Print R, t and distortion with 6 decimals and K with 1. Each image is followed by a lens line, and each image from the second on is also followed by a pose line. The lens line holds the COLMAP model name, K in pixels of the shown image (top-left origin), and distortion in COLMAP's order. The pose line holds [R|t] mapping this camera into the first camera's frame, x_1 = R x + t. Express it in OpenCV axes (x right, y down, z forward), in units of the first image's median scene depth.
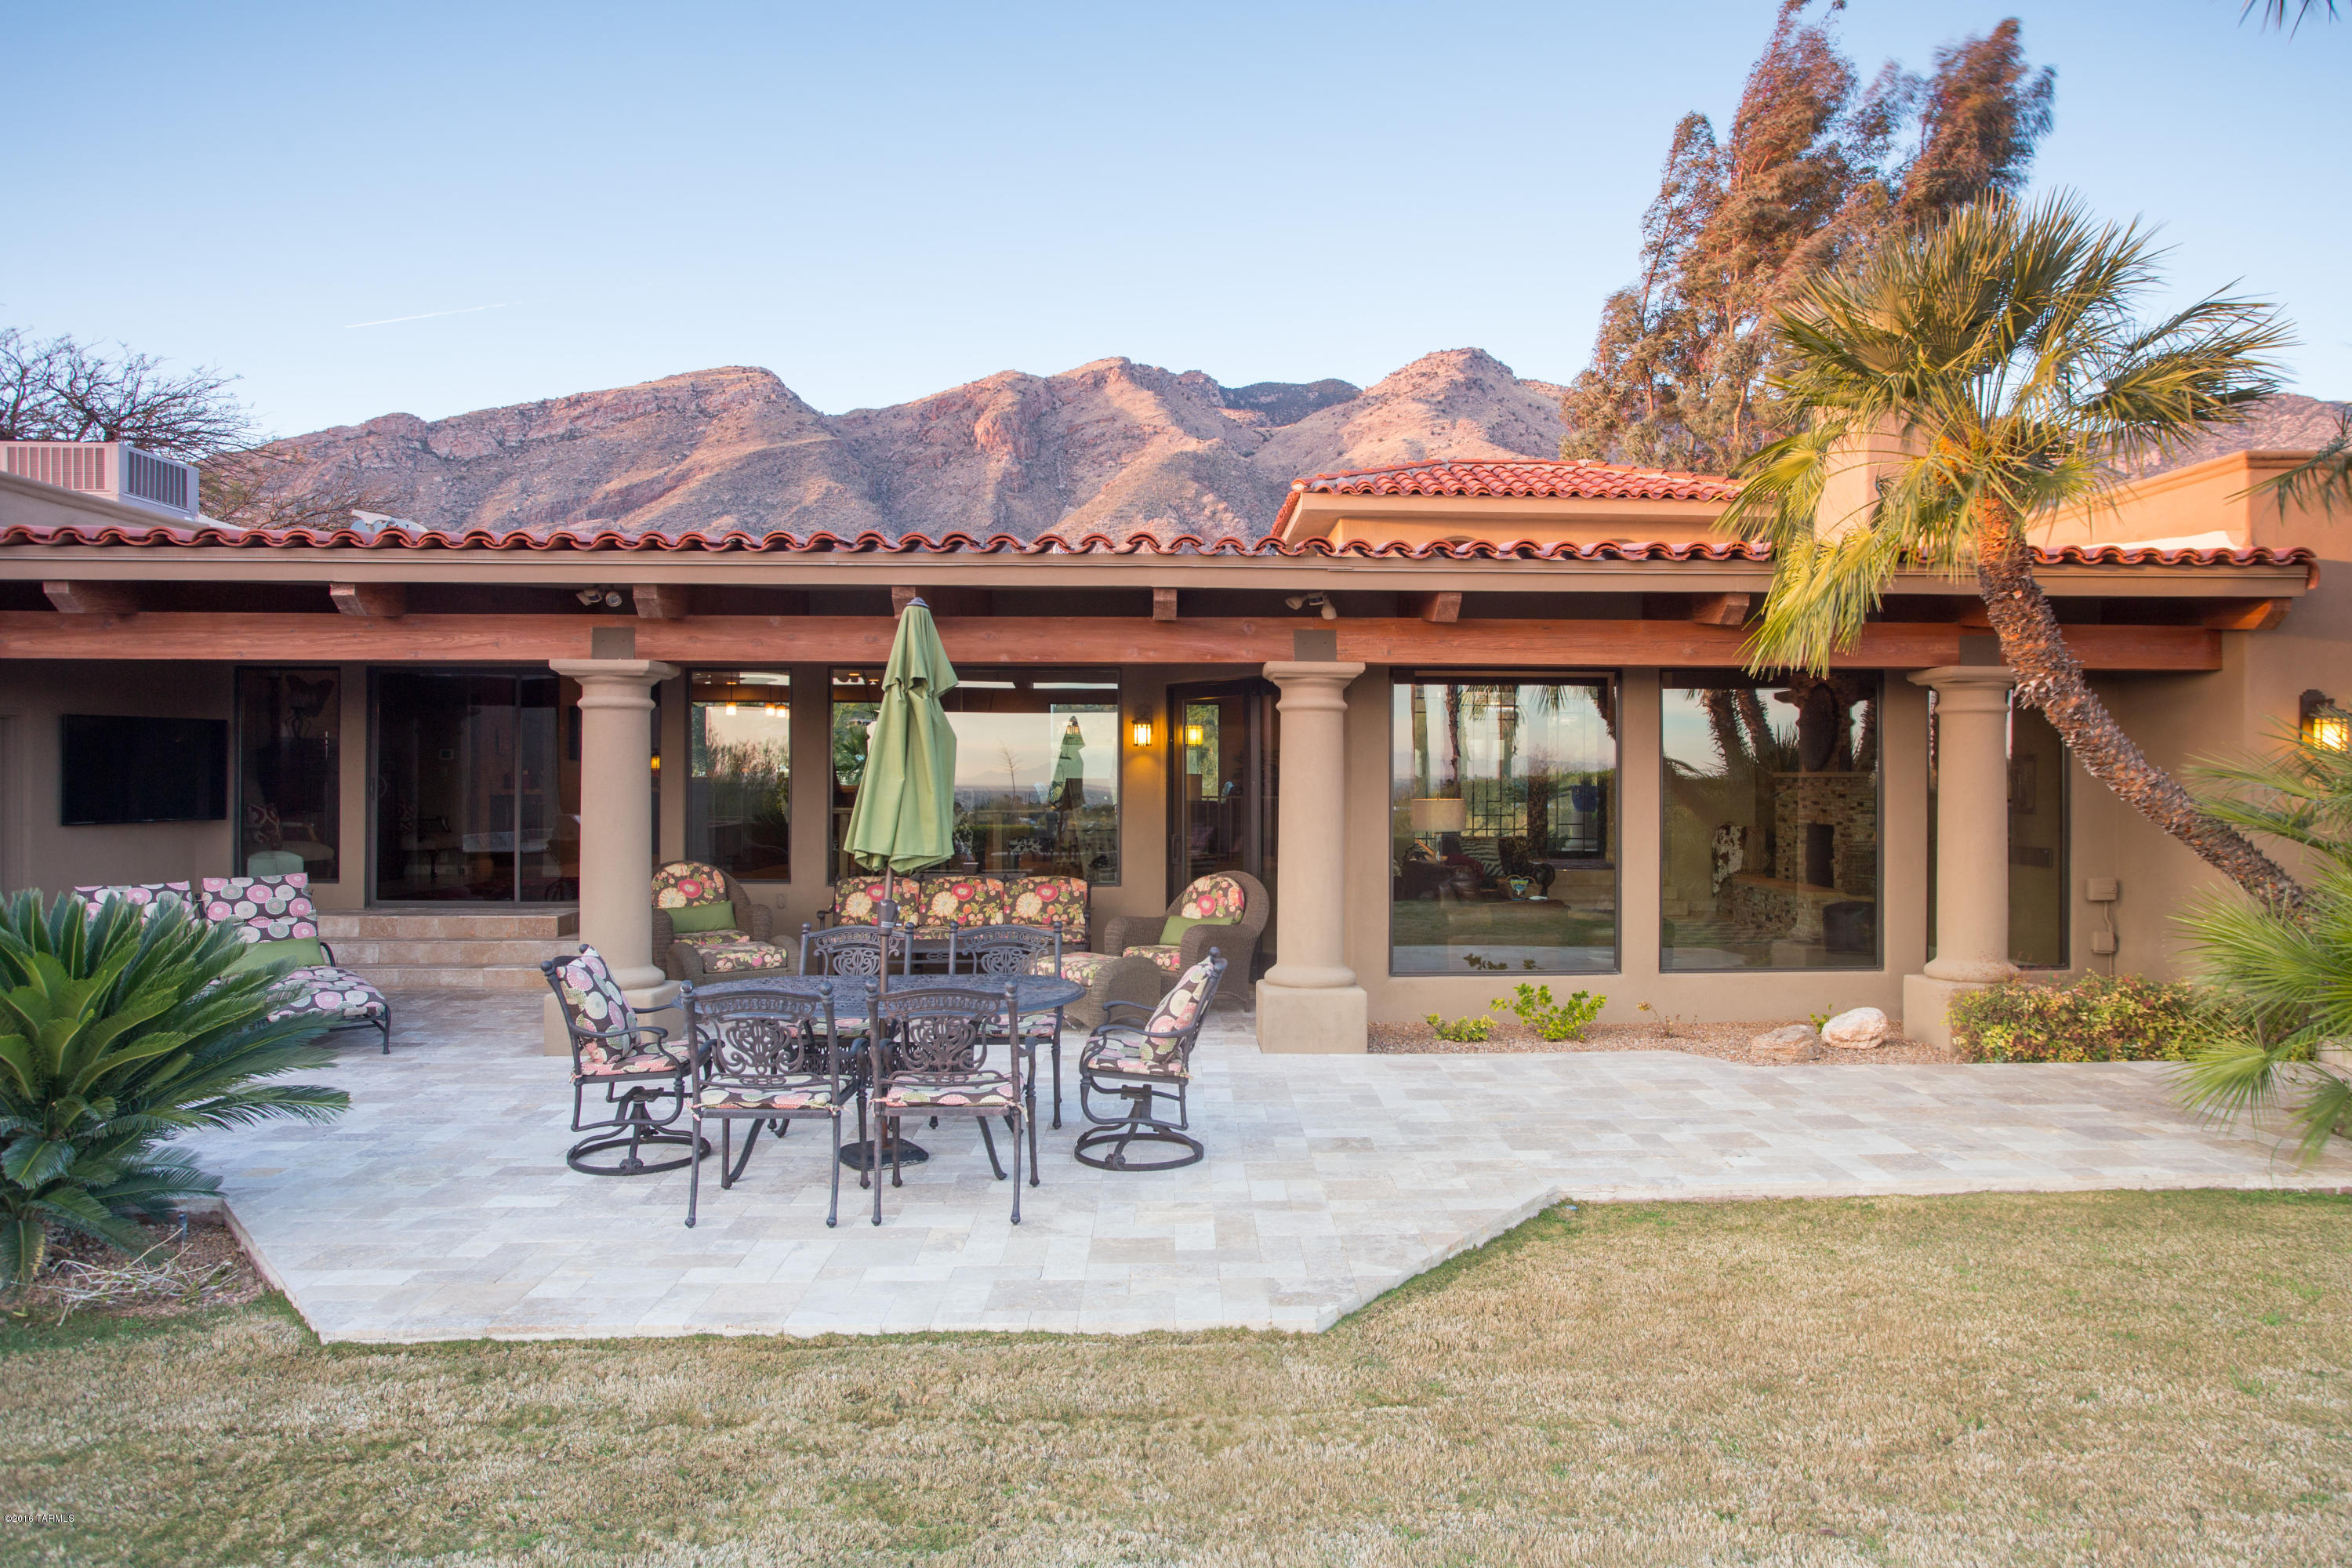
lens RADIAL K [[1516.1, 0, 1197.4], [0, 1516.1, 775.9], [0, 0, 1]] dist [0.000286, 0.006467]
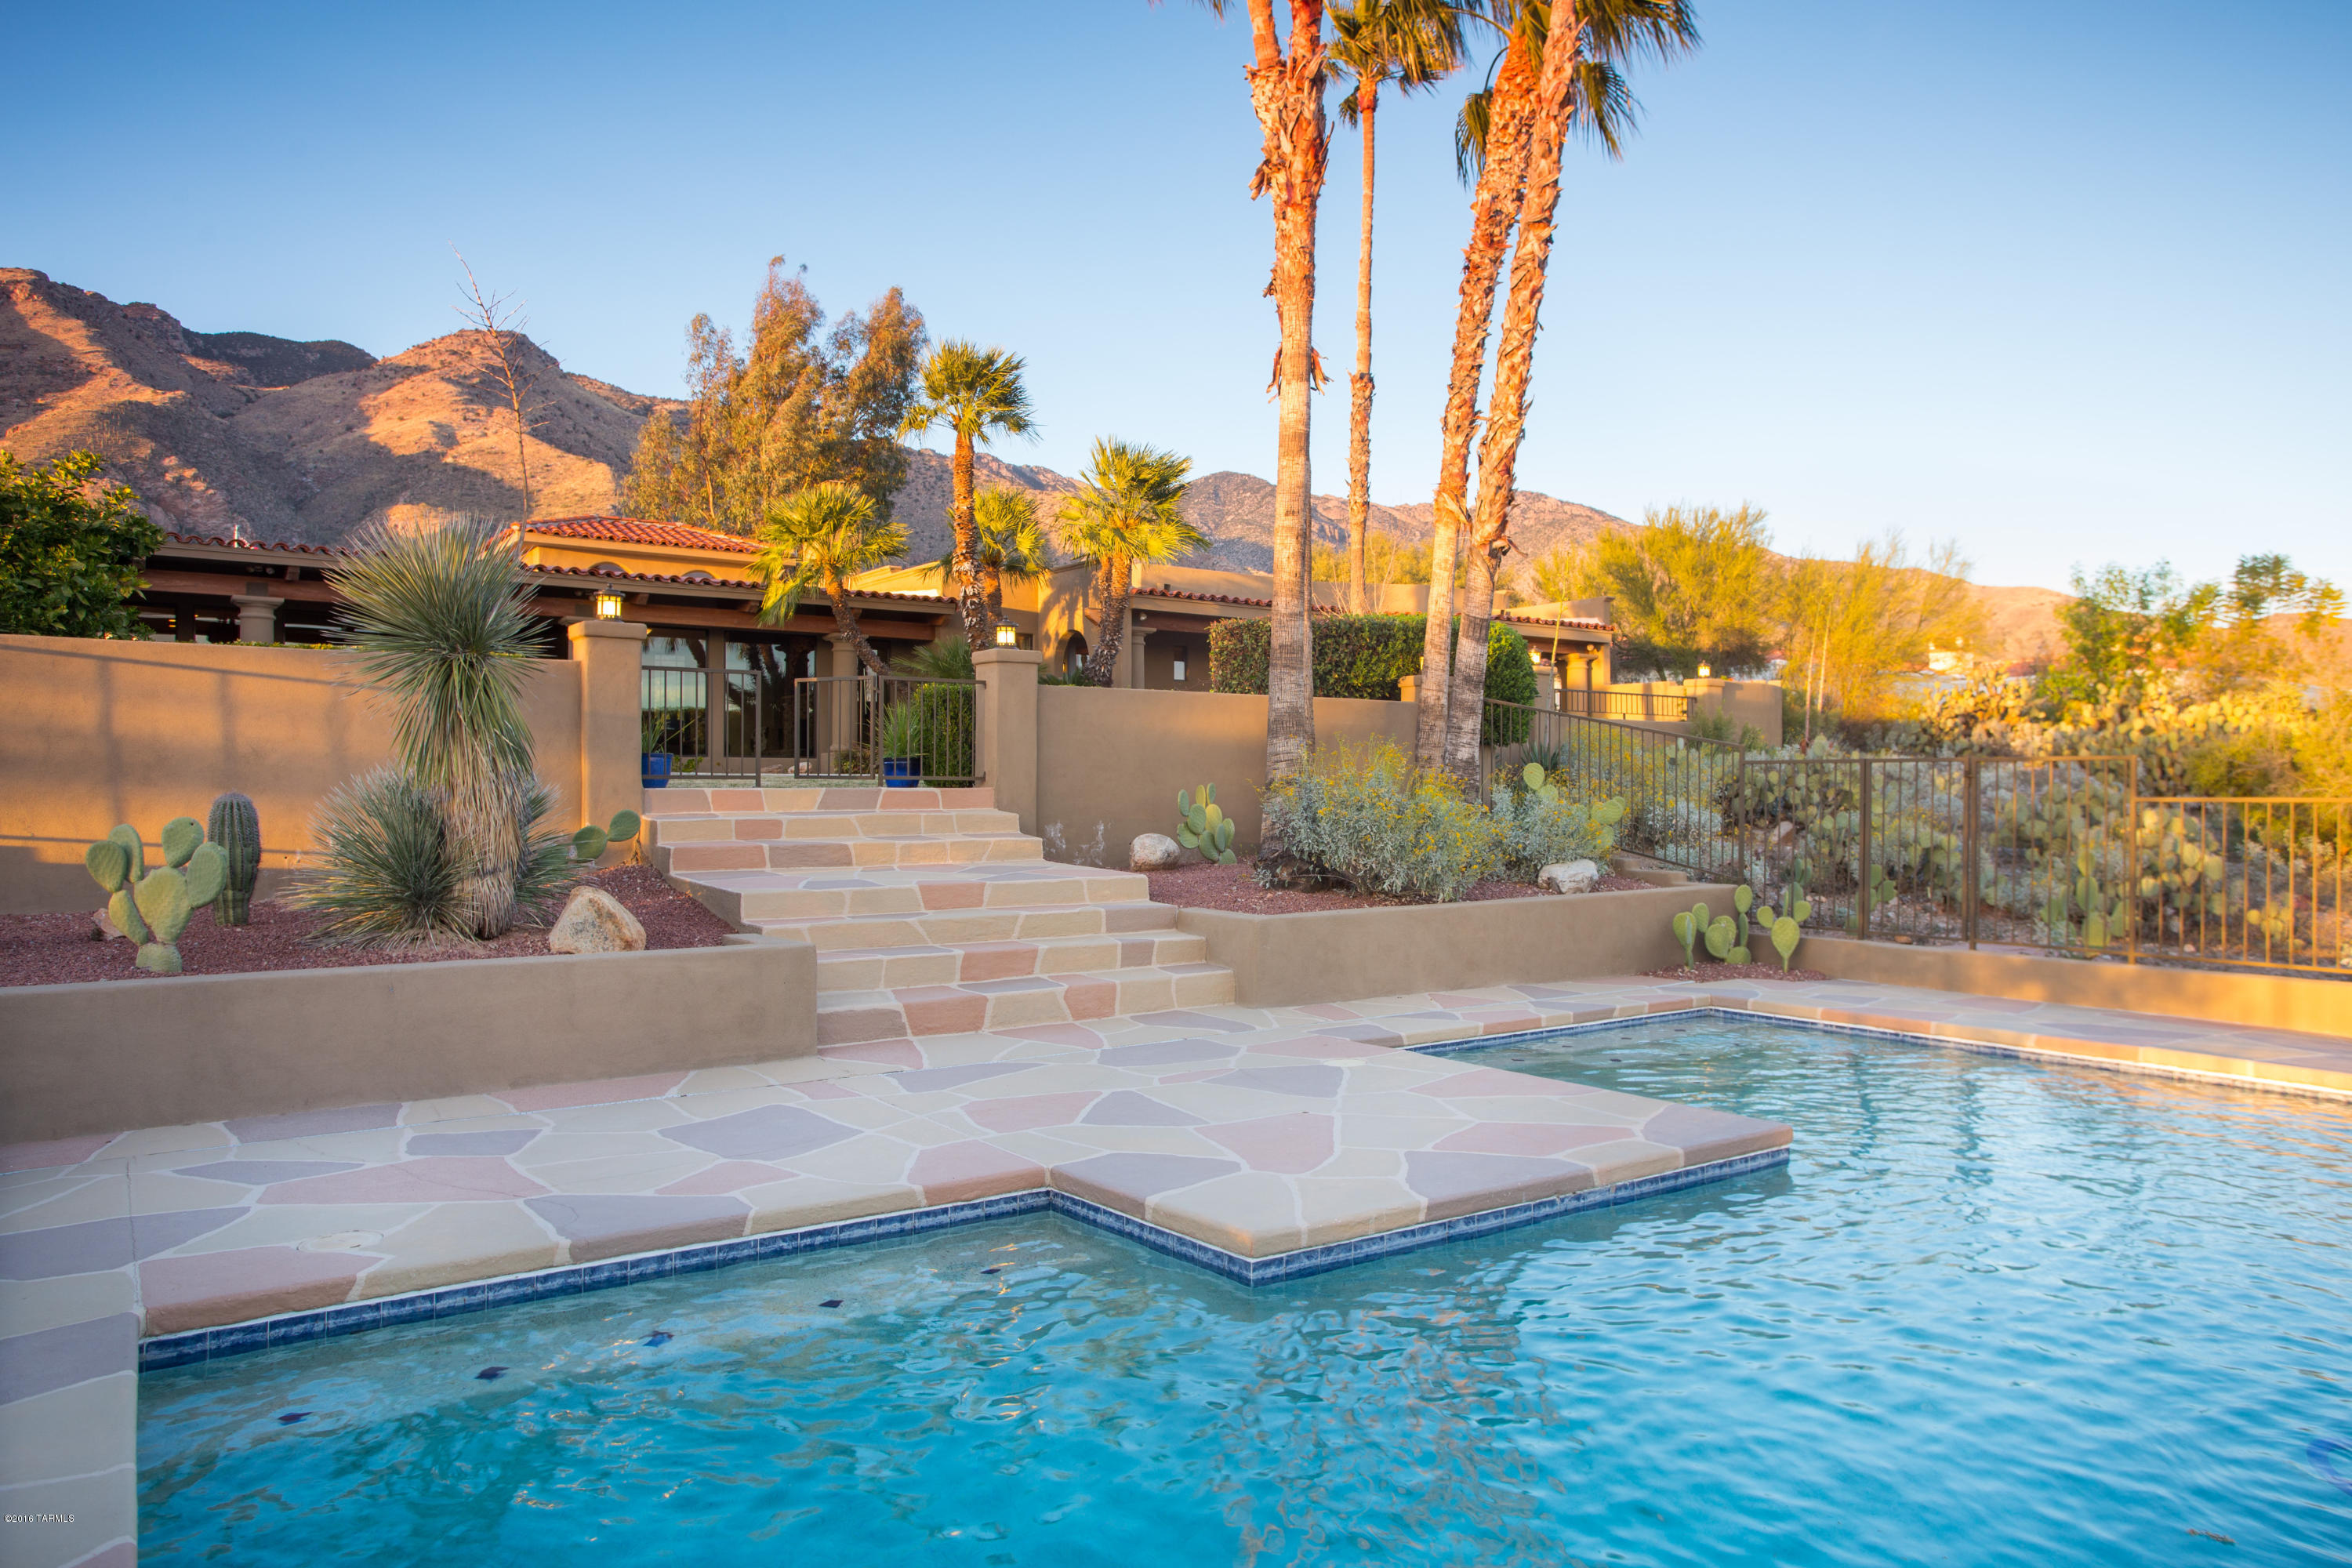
lens RADIAL K [[1567.0, 0, 1187.7], [0, 1567.0, 776.3], [0, 0, 1]] dist [0.037373, 0.001514]
pose [[0.833340, 0.000450, 0.552761, -0.230046], [0.007667, 0.999894, -0.012372, 0.098066], [-0.552708, 0.014548, 0.833248, -0.737270]]
